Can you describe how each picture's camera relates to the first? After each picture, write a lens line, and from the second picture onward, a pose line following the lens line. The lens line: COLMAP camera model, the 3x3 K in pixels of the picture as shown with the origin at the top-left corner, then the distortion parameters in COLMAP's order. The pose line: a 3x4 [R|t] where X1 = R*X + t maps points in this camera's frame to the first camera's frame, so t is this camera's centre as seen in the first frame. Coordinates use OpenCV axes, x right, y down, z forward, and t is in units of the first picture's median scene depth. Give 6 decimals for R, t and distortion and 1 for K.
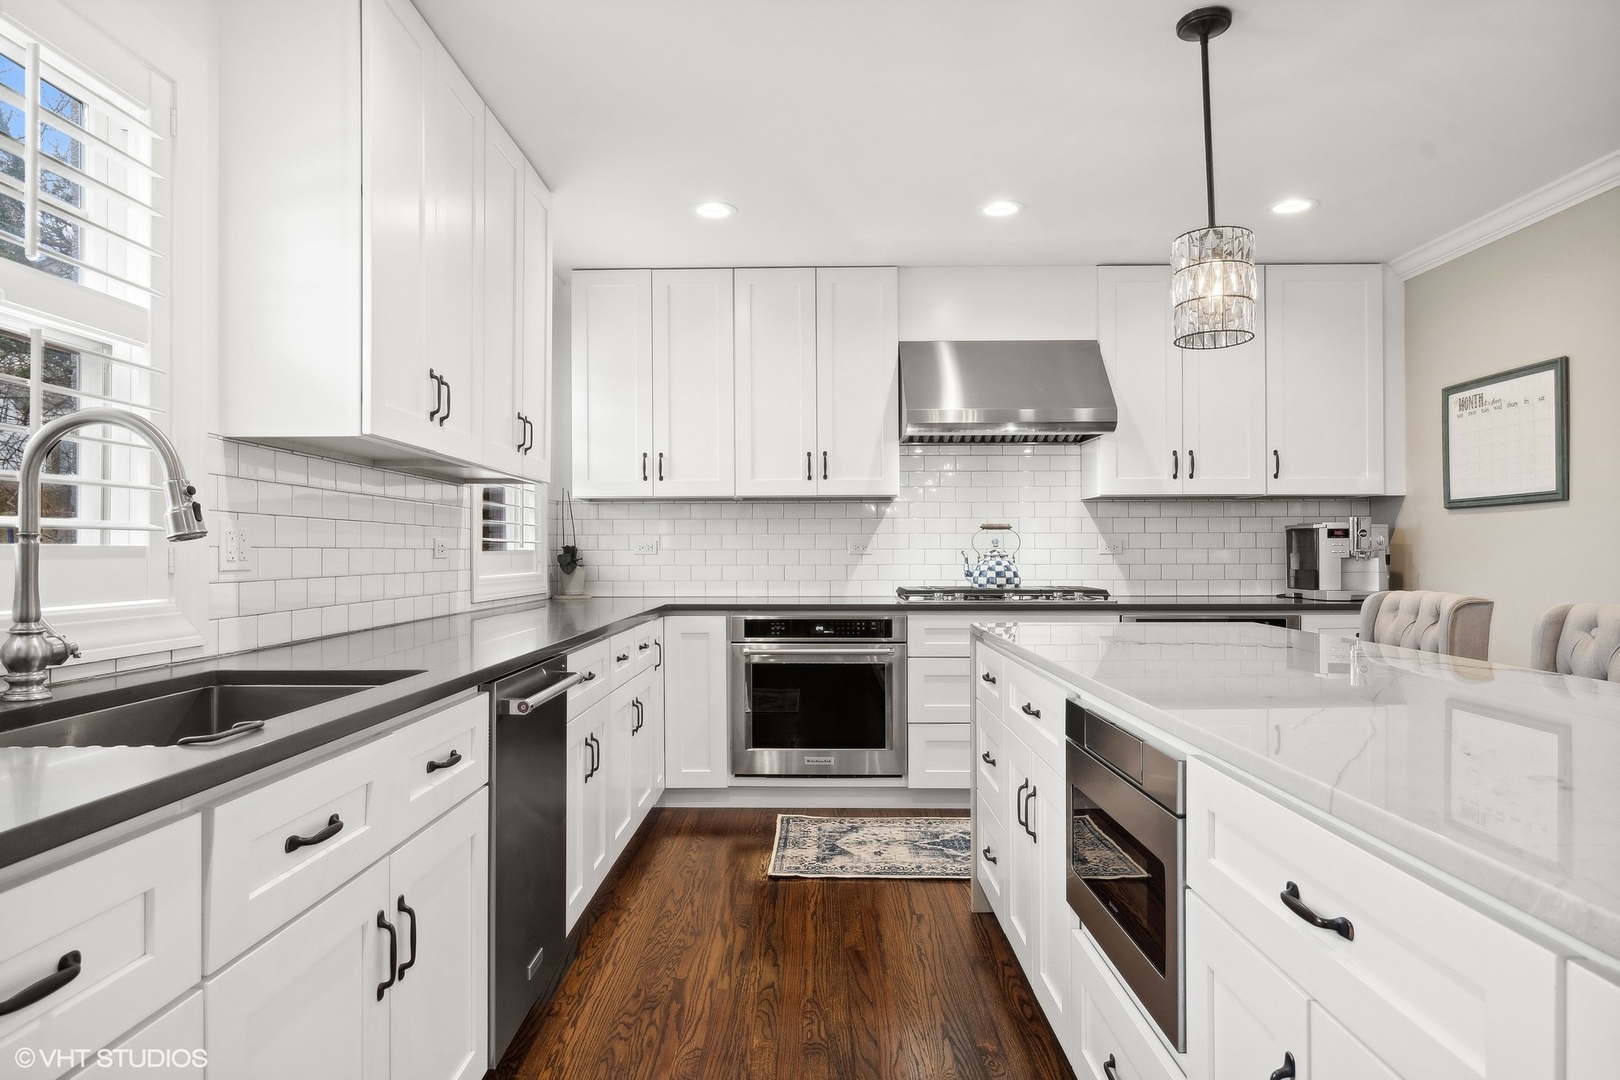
lens RADIAL K [[991.9, 0, 798.6], [0, 991.9, 543.2], [0, 0, 1]] dist [0.007336, -0.002442]
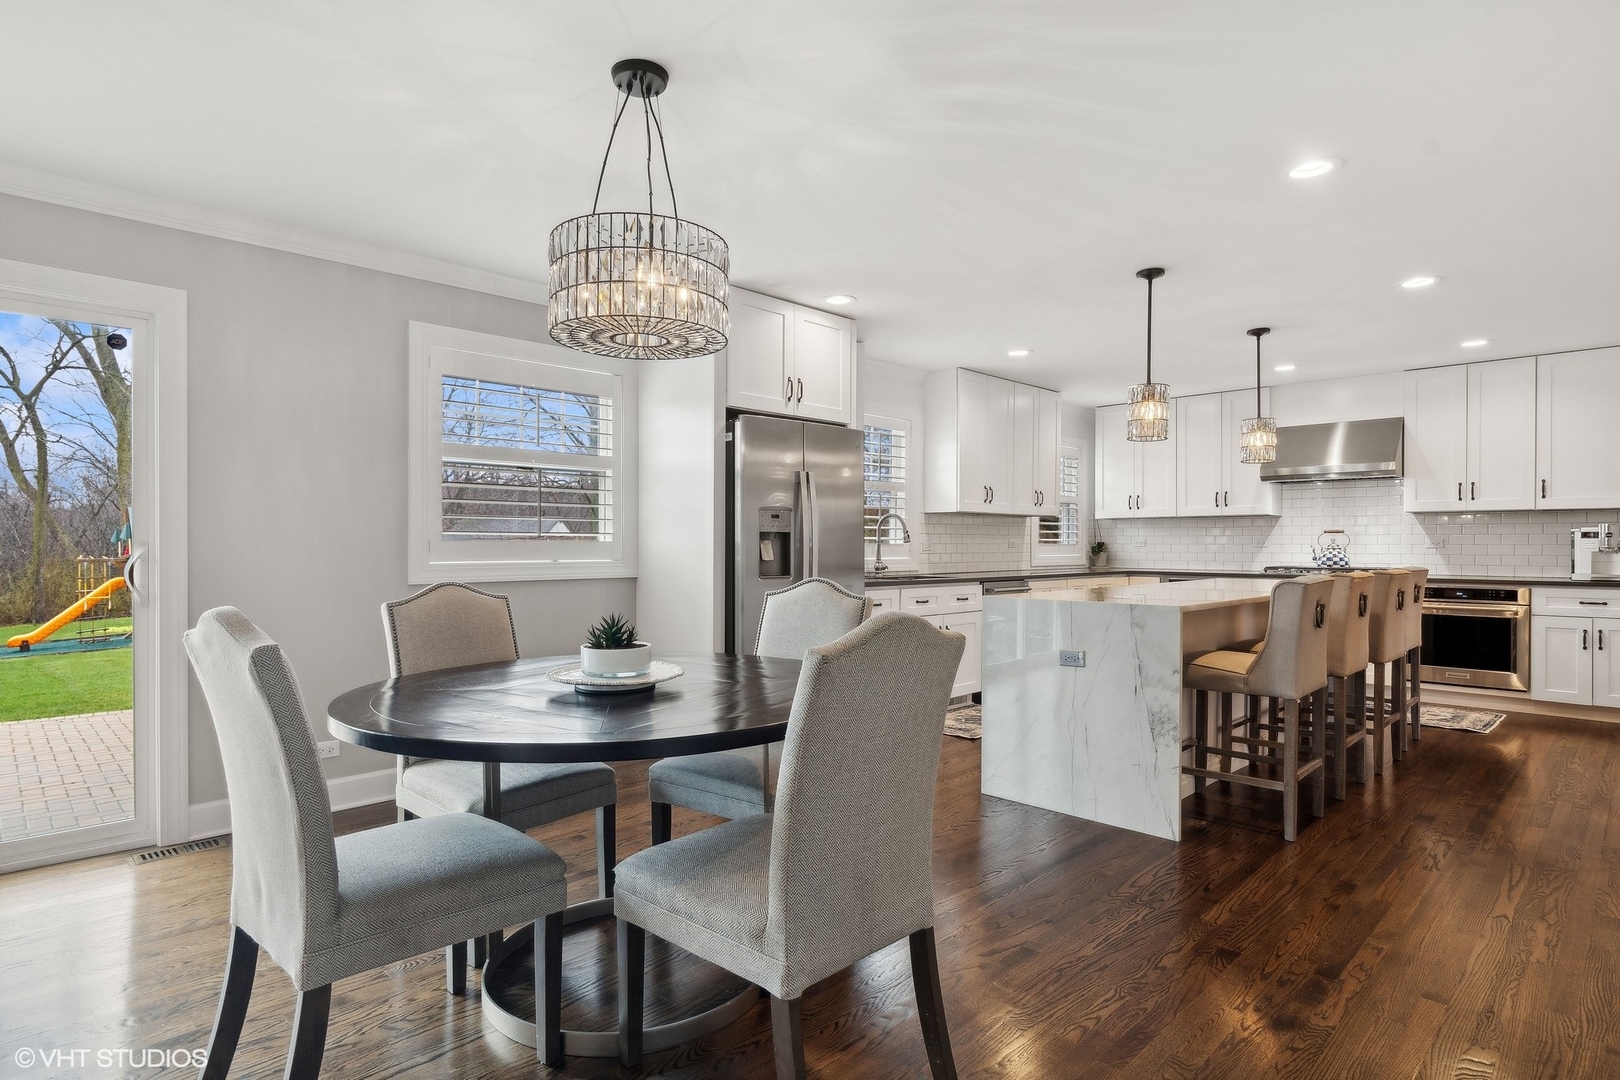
lens RADIAL K [[853.7, 0, 772.8], [0, 853.7, 550.6], [0, 0, 1]] dist [-0.027383, 0.002333]
pose [[0.681729, 0.010044, -0.731535, 0.613033], [0.004305, 0.999833, 0.017741, -0.013613], [0.731592, -0.015244, 0.681573, -0.707607]]
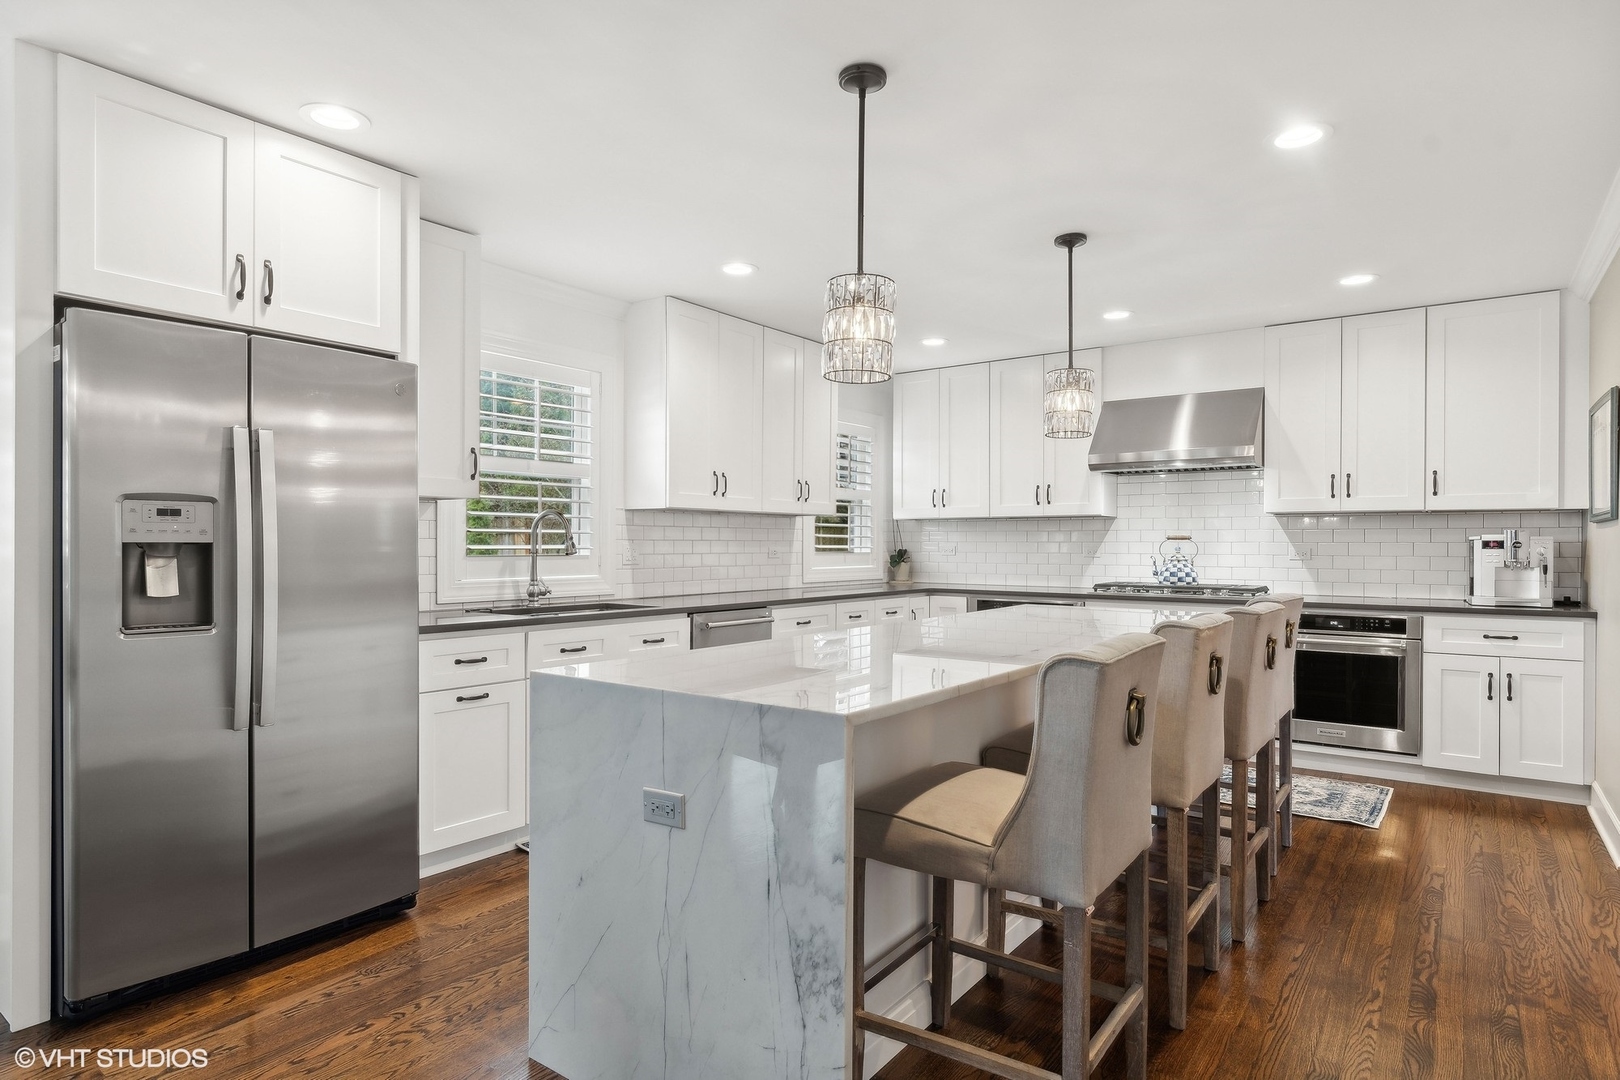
lens RADIAL K [[898.3, 0, 794.5], [0, 898.3, 549.8], [0, 0, 1]] dist [-0.017860, -0.003622]
pose [[0.797595, 0.009511, -0.603118, 0.513044], [0.001135, 0.999850, 0.017268, -0.021917], [0.603192, -0.014457, 0.797465, -0.243176]]
